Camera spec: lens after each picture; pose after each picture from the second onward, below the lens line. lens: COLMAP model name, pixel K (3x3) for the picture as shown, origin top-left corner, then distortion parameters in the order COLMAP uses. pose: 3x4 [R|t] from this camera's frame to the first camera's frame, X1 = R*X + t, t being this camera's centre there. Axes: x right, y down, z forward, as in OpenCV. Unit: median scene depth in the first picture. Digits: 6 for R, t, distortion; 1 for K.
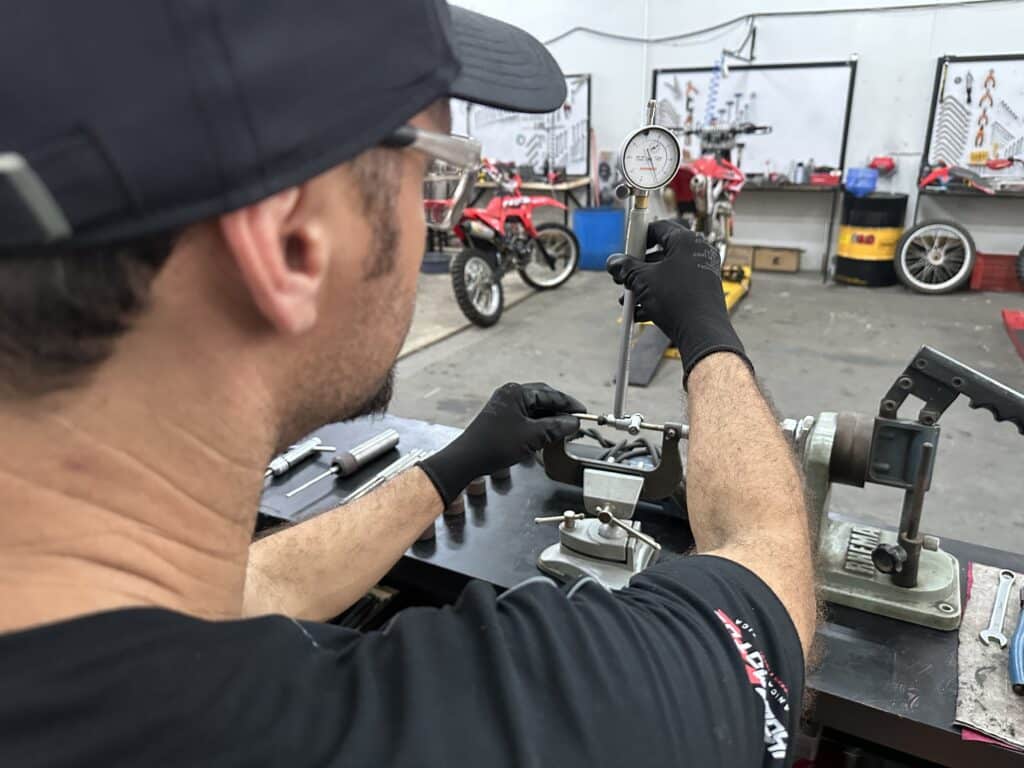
lens RADIAL K [[723.1, 0, 512.0], [0, 723.1, 384.0], [0, 0, 1]] dist [-0.000665, -0.000066]
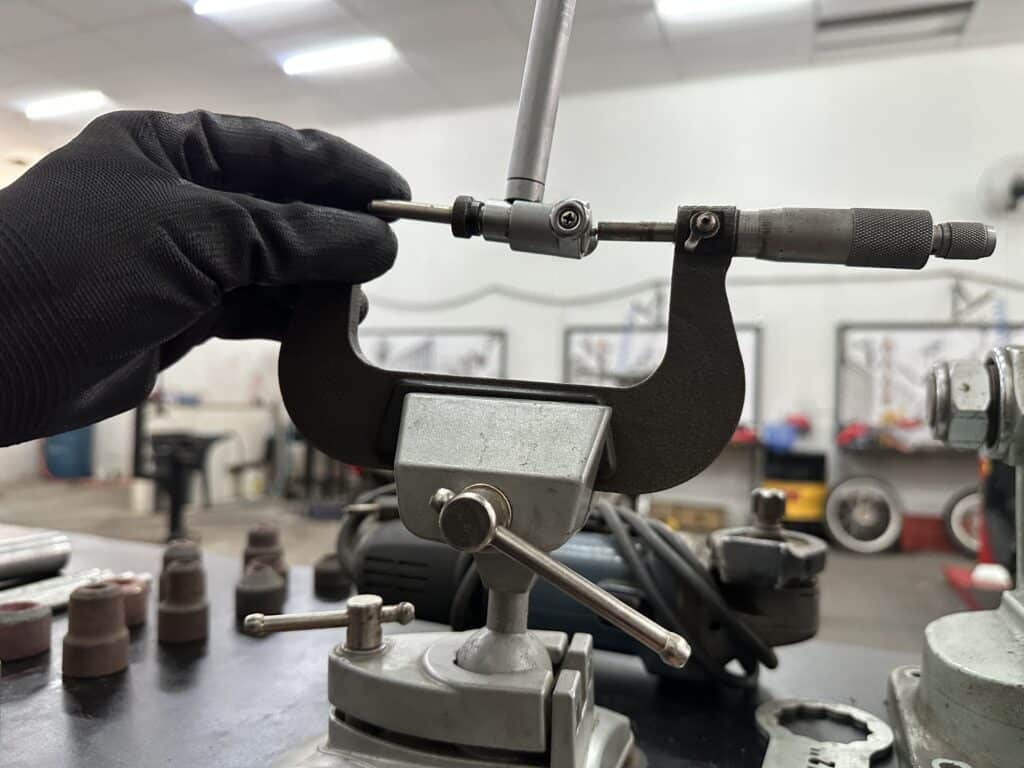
lens RADIAL K [[758.8, 0, 513.0], [0, 758.8, 408.1], [0, 0, 1]] dist [-0.004206, -0.002389]
pose [[0.992145, 0.051989, 0.113776, 0.101619], [-0.011185, 0.942771, -0.333253, 0.209501], [-0.124590, 0.329362, 0.935948, 0.666116]]
